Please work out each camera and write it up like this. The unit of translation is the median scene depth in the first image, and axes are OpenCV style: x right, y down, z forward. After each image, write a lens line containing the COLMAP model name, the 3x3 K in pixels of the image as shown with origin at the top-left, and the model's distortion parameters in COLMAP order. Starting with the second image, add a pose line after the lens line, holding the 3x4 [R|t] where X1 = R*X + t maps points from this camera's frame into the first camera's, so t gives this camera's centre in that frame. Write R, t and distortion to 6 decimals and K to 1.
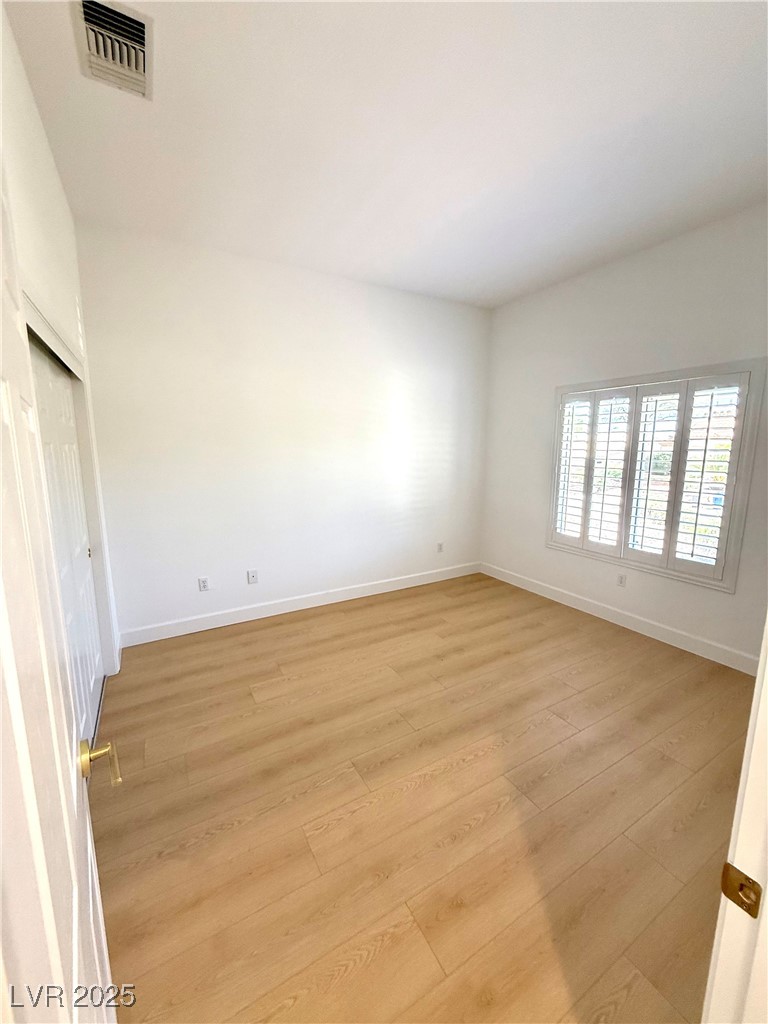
lens RADIAL K [[410.8, 0, 383.6], [0, 410.8, 513.4], [0, 0, 1]] dist [-0.000914, 0.000200]
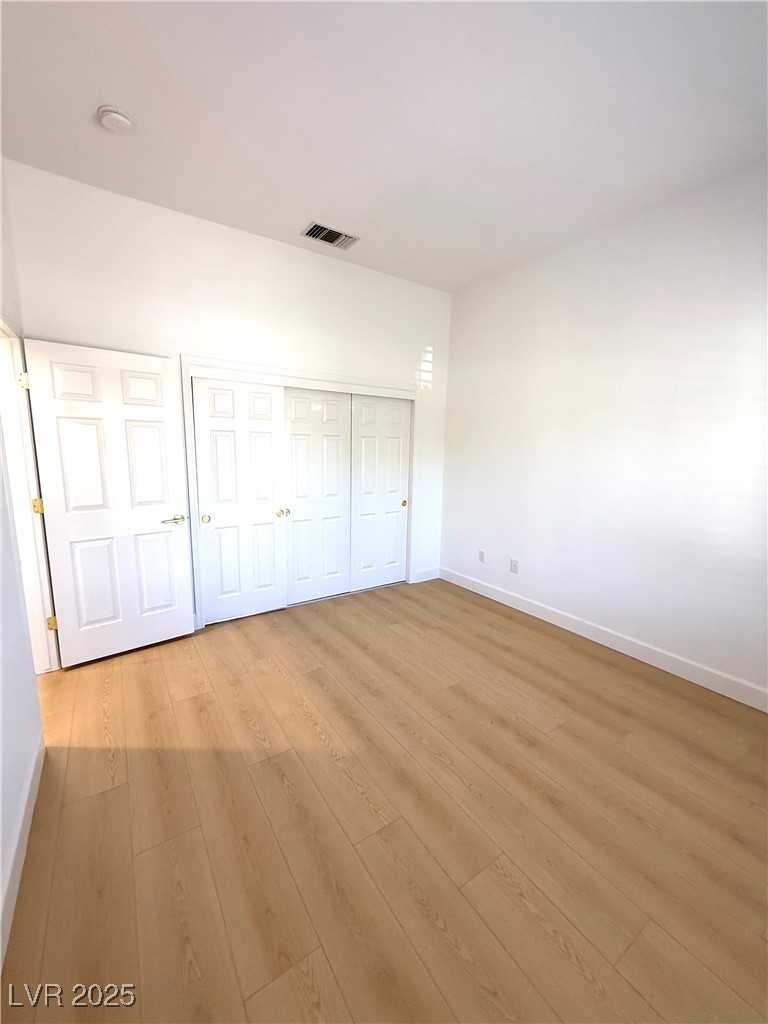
lens RADIAL K [[410.8, 0, 383.9], [0, 410.8, 511.6], [0, 0, 1]] dist [-0.000914, 0.000200]
pose [[0.055557, 0.159947, -0.985561, 0.831635], [-0.183936, 0.971831, 0.147350, -0.090437], [0.981367, 0.173094, 0.083412, 0.703442]]
